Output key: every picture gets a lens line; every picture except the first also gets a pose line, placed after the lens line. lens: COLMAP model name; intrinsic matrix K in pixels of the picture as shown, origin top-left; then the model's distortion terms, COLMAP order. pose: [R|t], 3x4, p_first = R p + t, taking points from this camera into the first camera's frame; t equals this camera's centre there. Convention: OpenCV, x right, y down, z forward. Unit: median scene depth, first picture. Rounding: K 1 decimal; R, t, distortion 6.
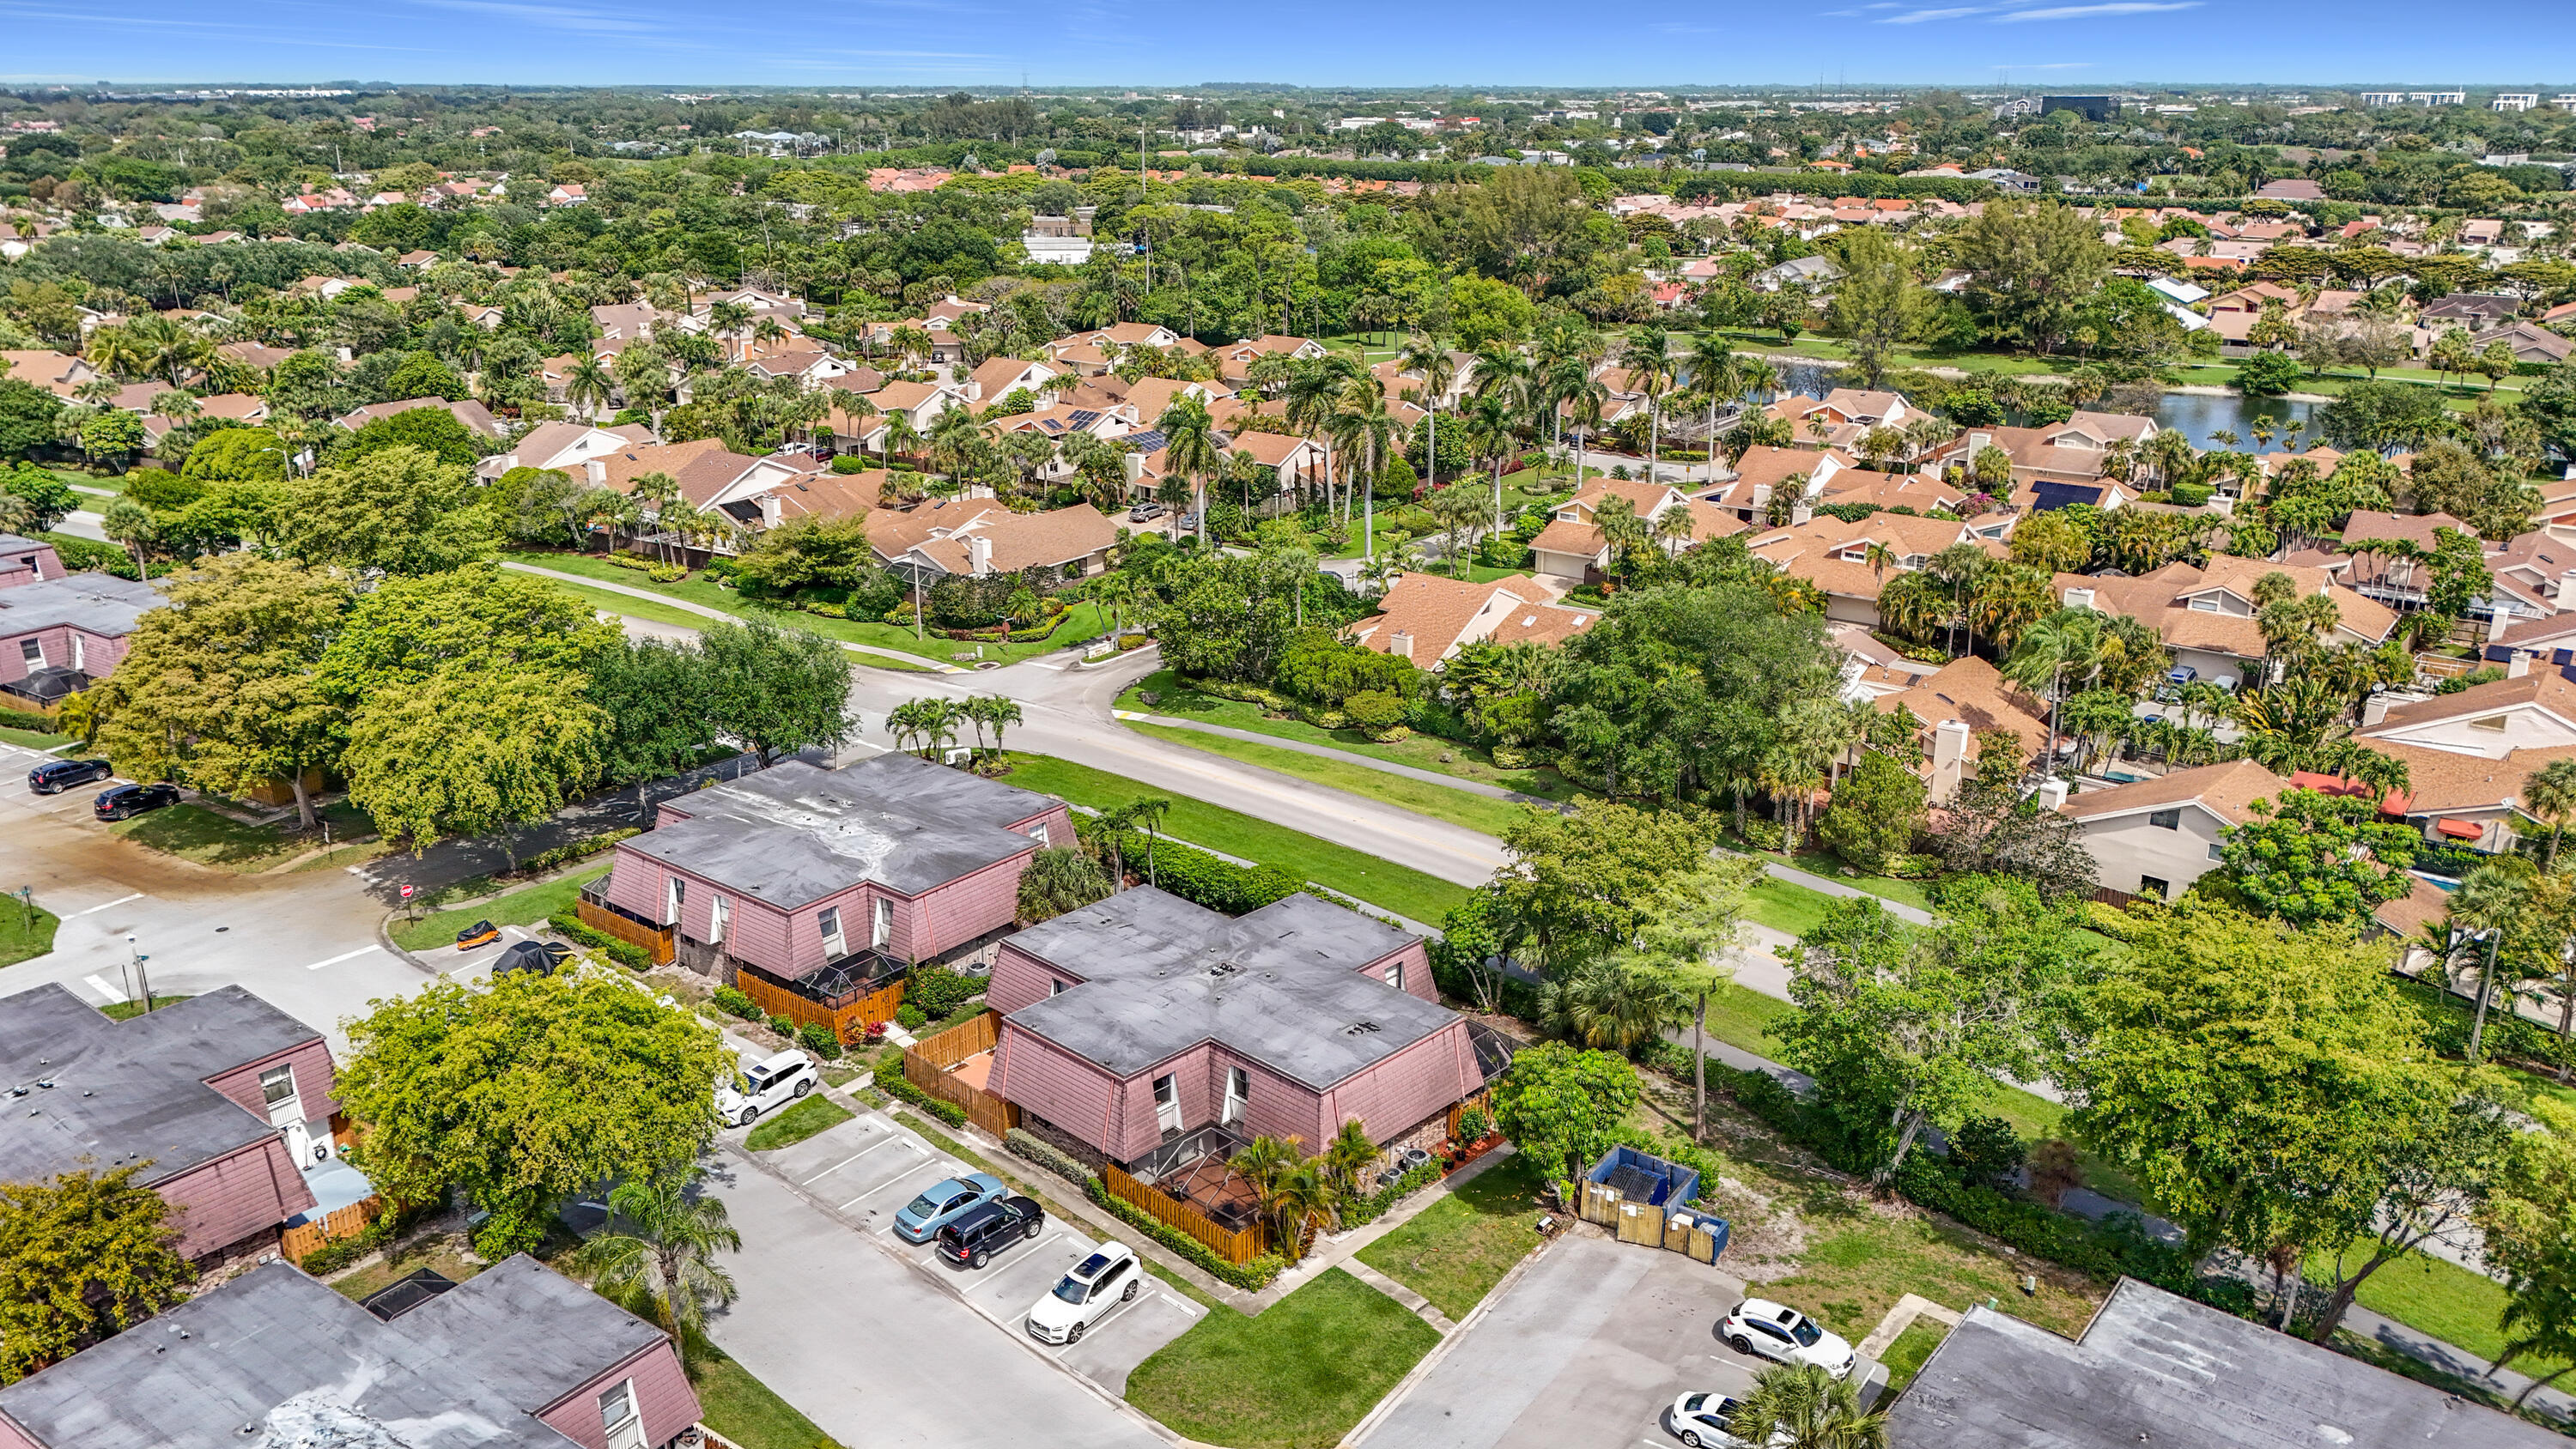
lens RADIAL K [[1899.8, 0, 1300.2], [0, 1899.8, 722.4], [0, 0, 1]] dist [0.070828, -0.064453]
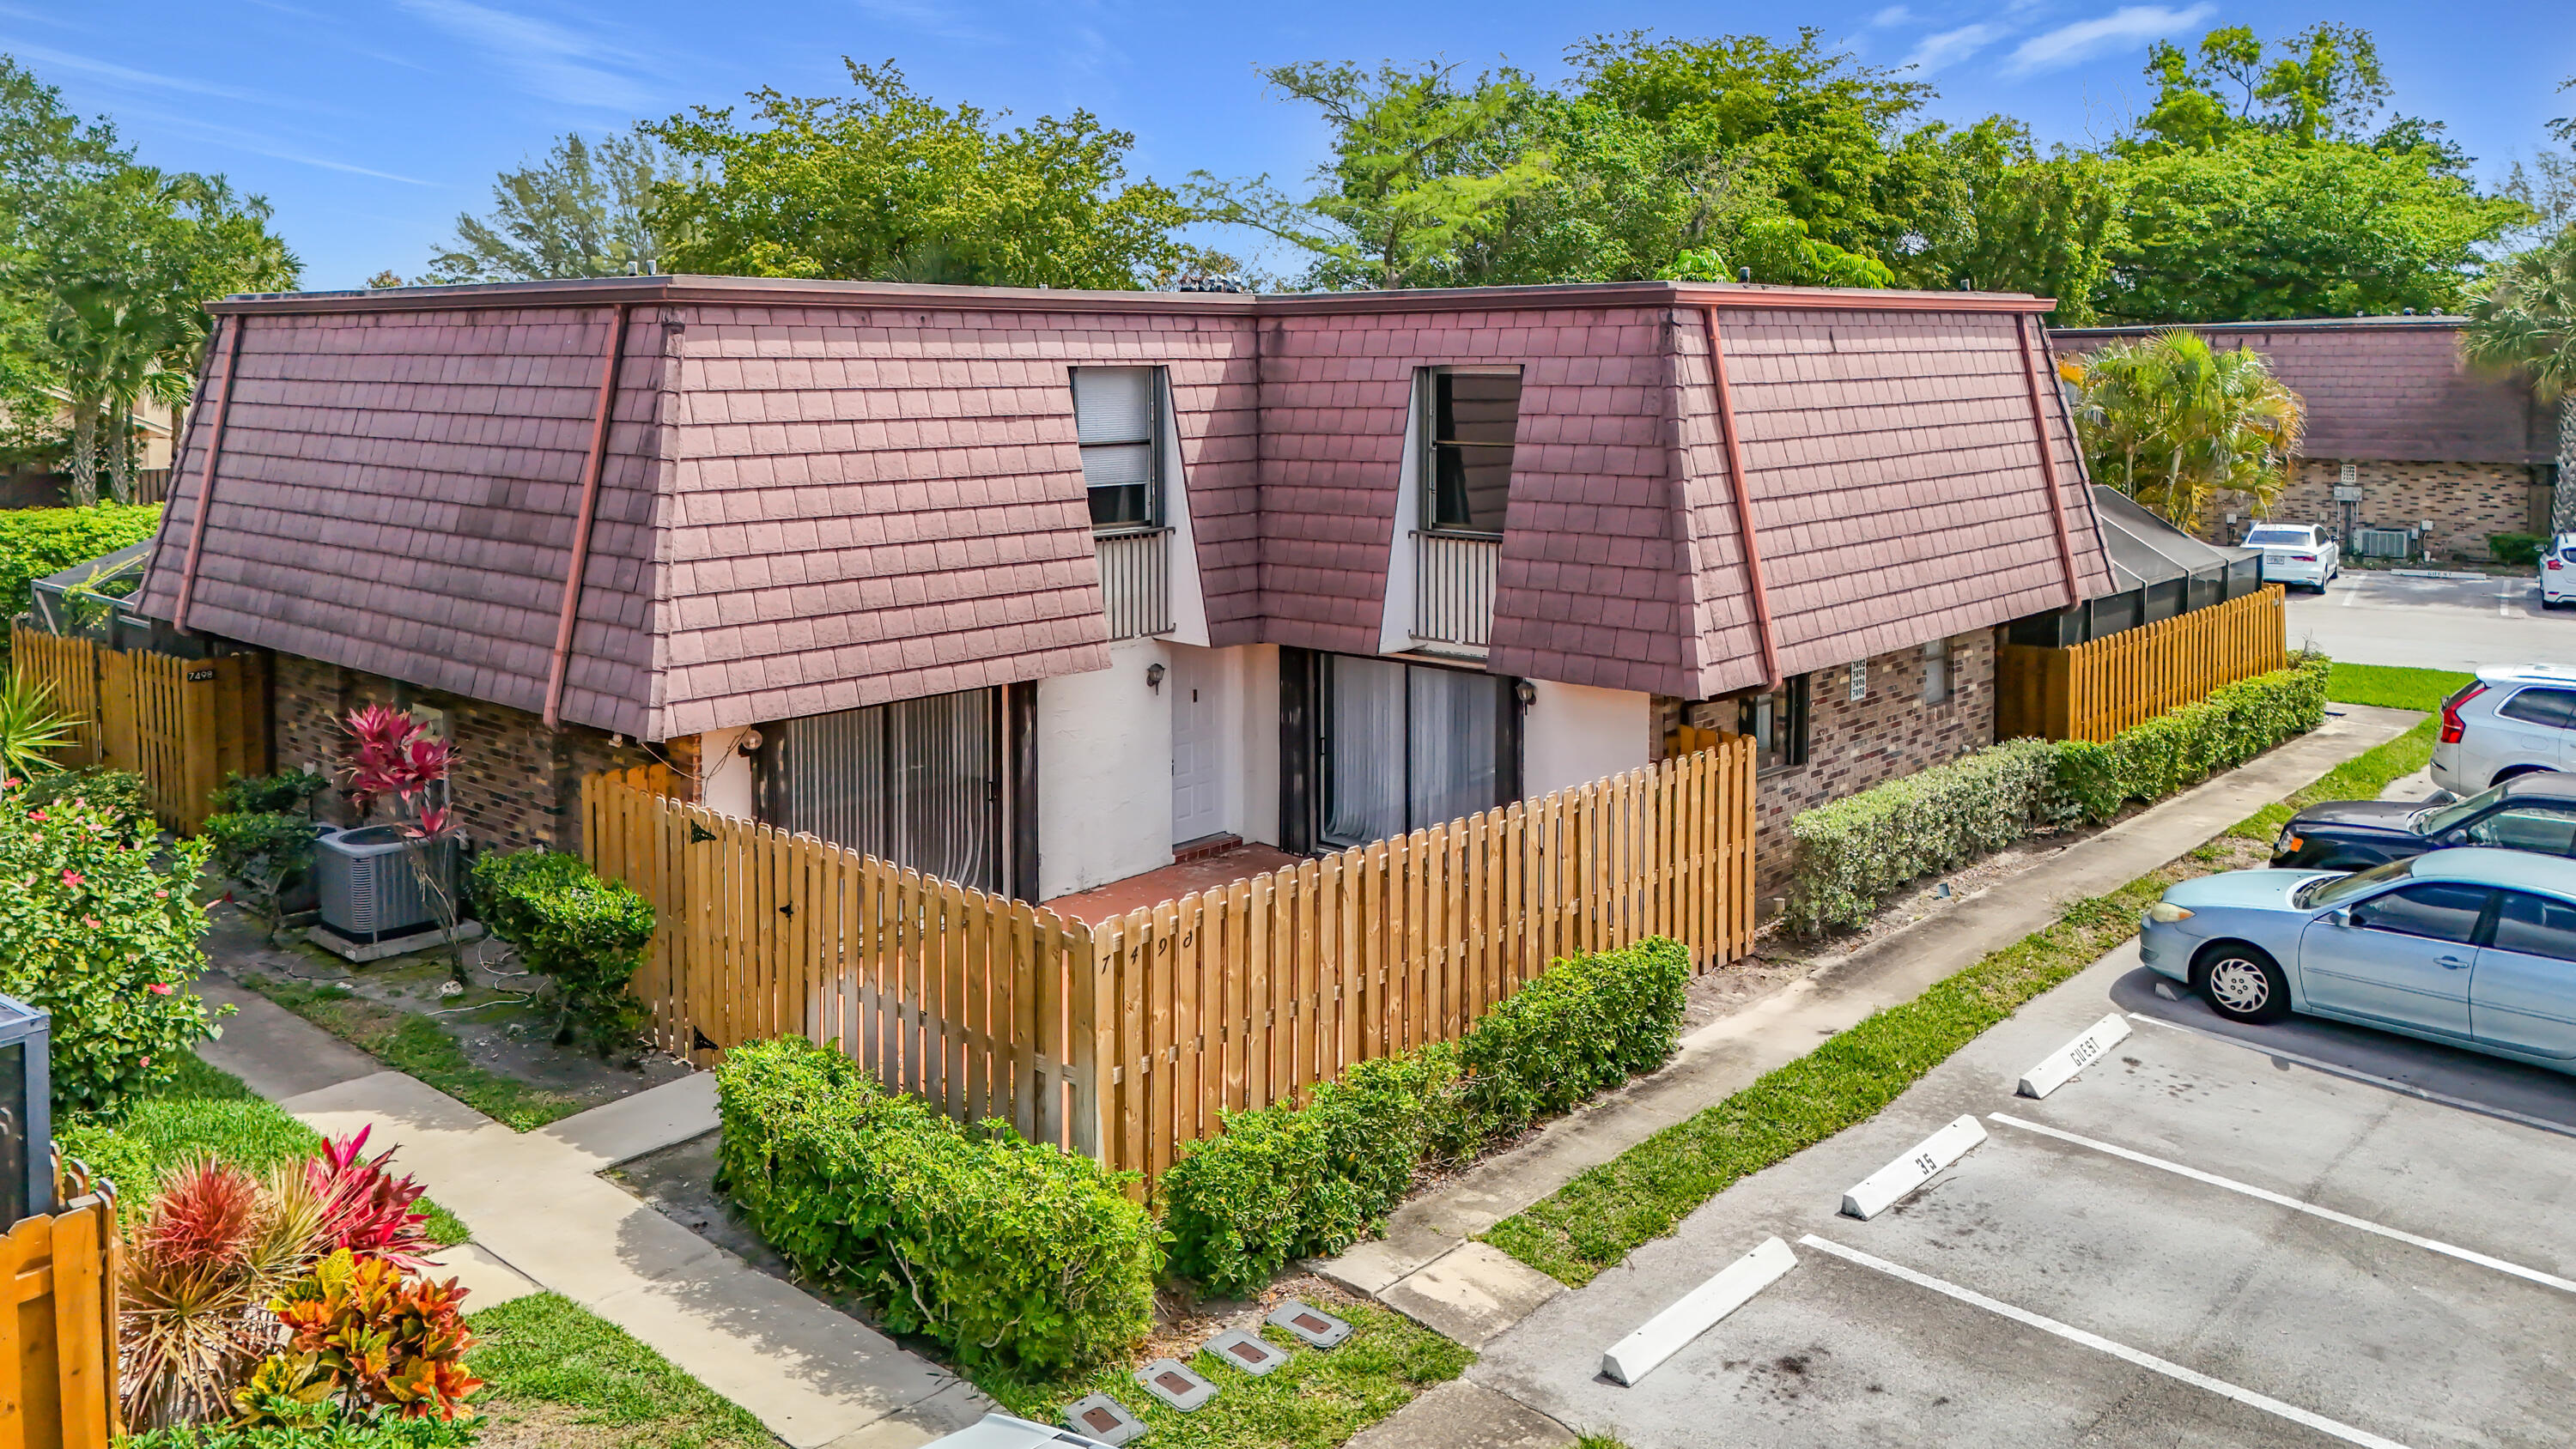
lens RADIAL K [[1961.7, 0, 1294.0], [0, 1961.7, 456.7], [0, 0, 1]] dist [0.077576, -0.076936]
pose [[-0.020303, -0.057555, 0.998136, -0.354545], [0.312411, 0.947985, 0.061017, 0.145529], [-0.949730, 0.313068, -0.001266, 1.034109]]
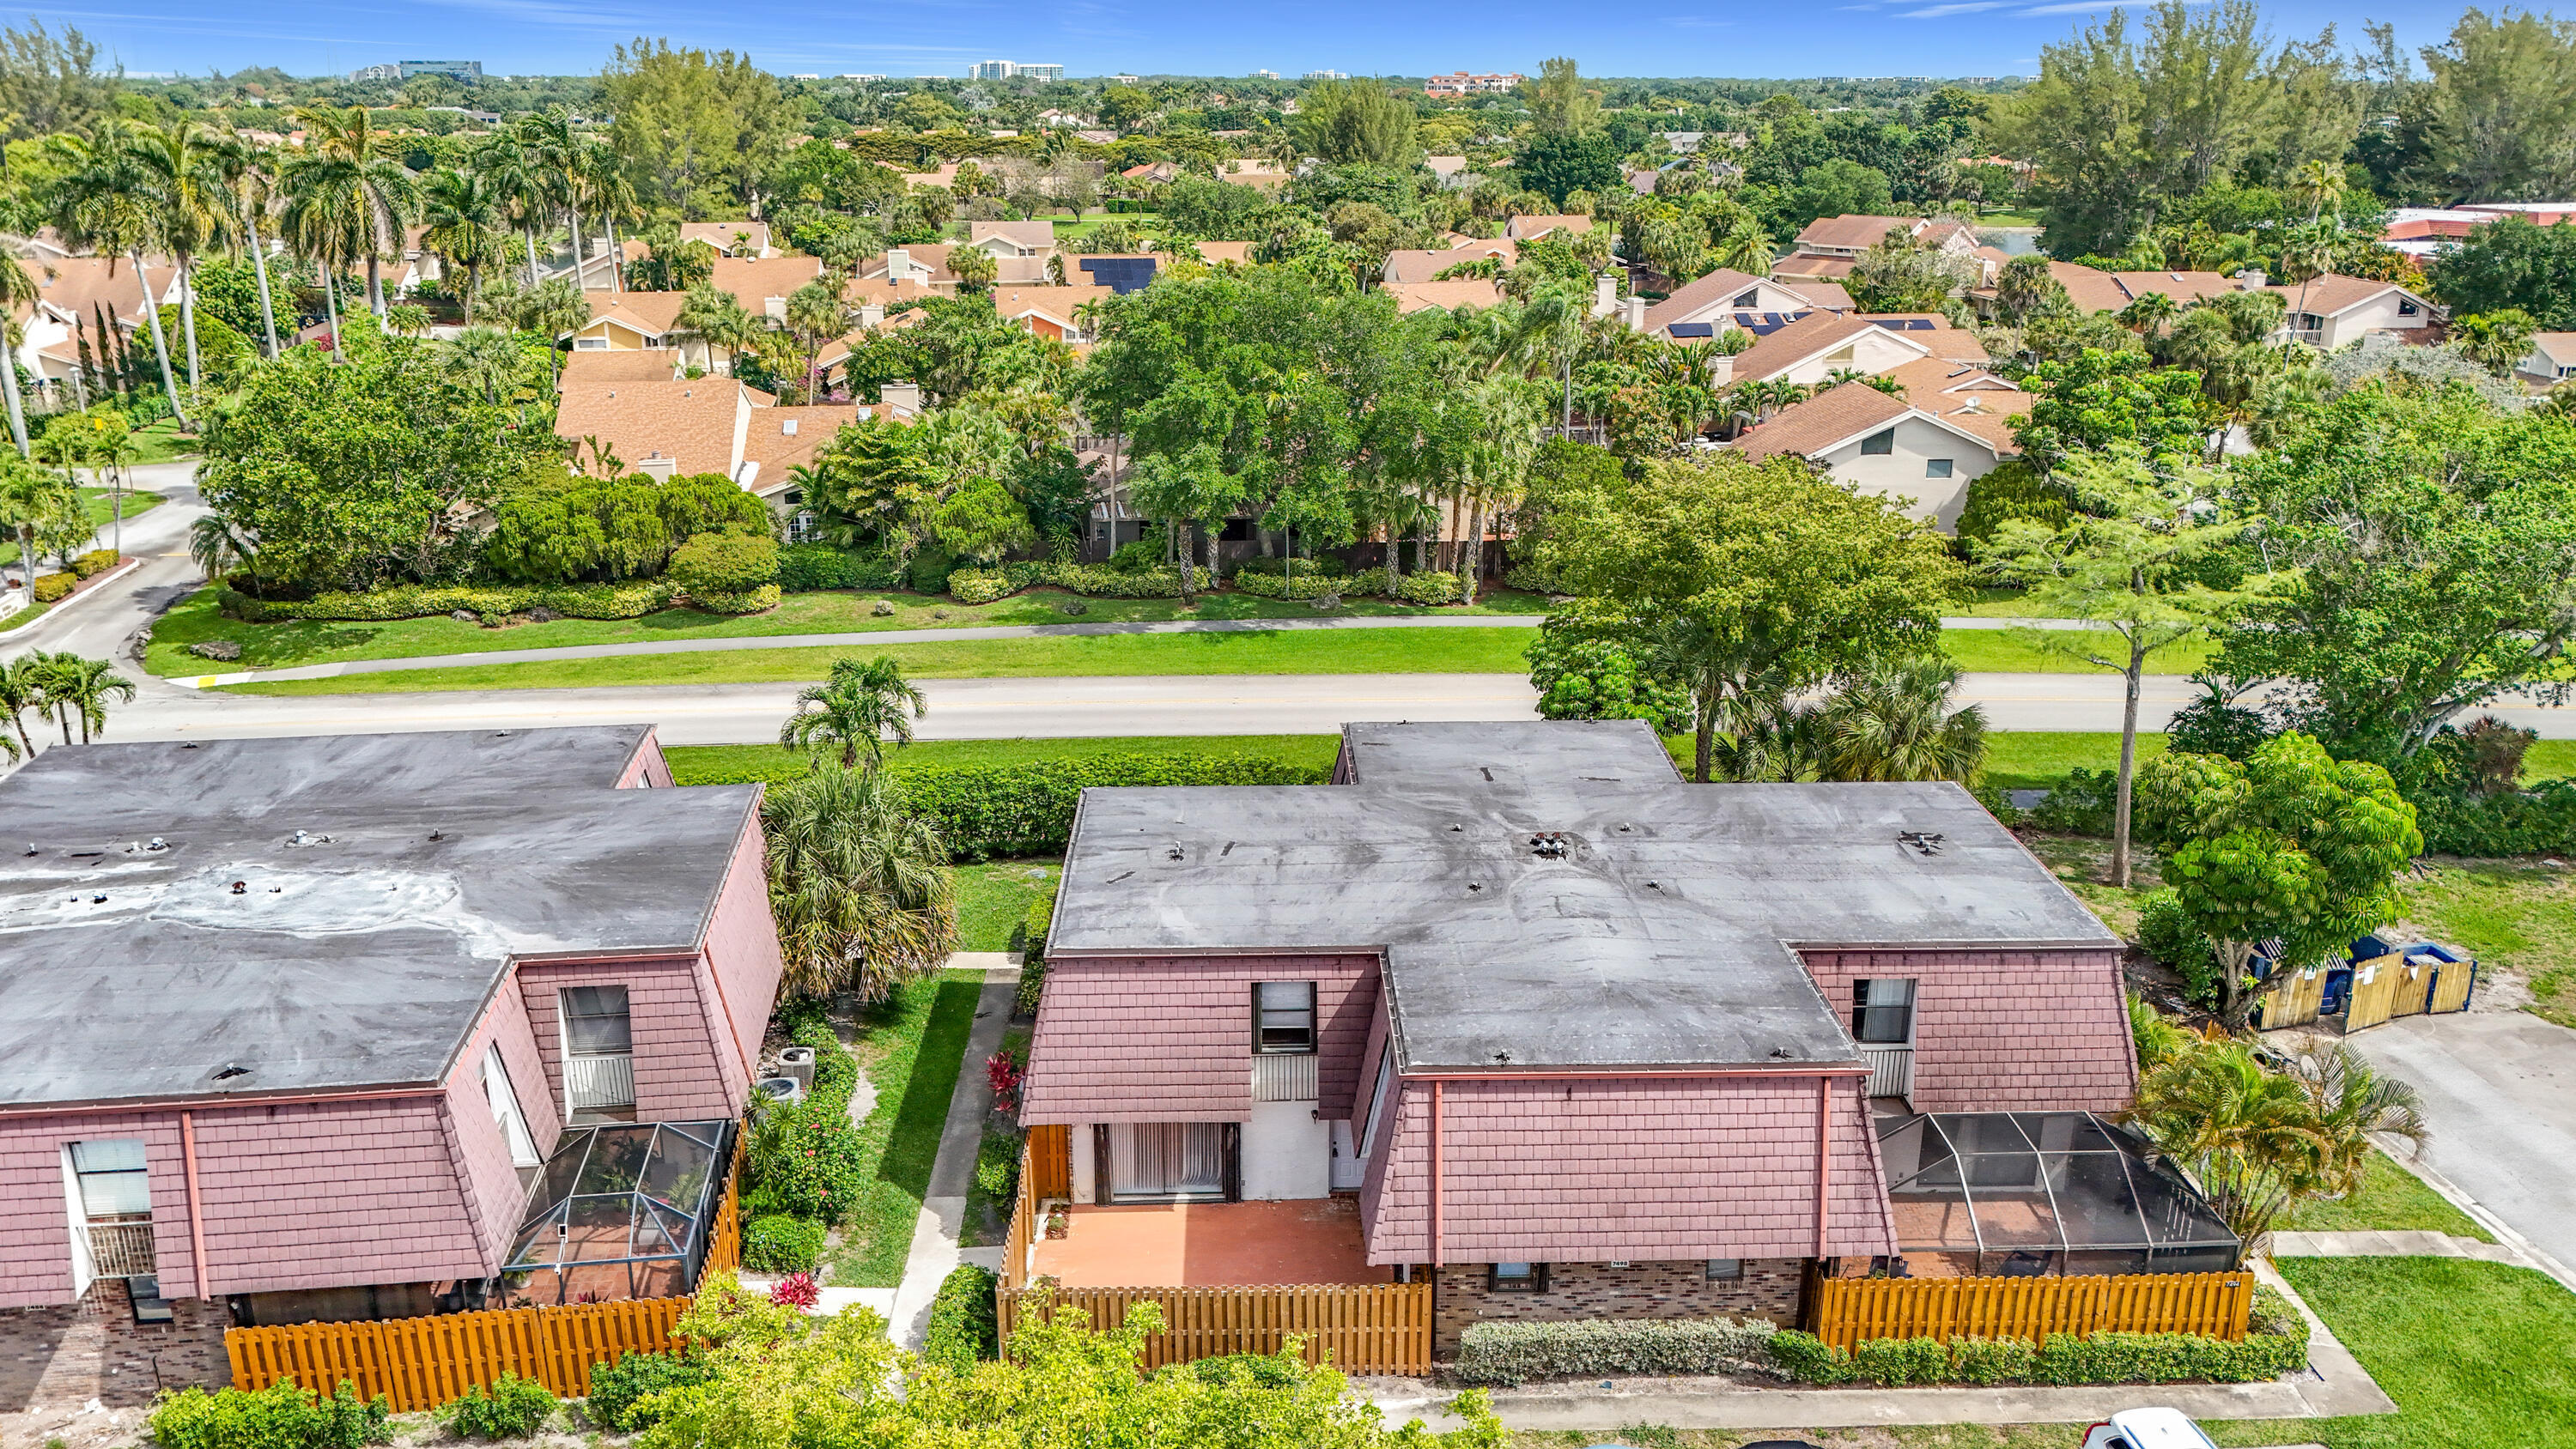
lens RADIAL K [[1899.8, 0, 1300.2], [0, 1899.8, 722.4], [0, 0, 1]] dist [0.070828, -0.064453]
pose [[0.704357, -0.226564, 0.672718, -0.415628], [0.222087, 0.970456, 0.094306, 0.042694], [-0.674209, 0.082976, 0.733864, 0.714352]]
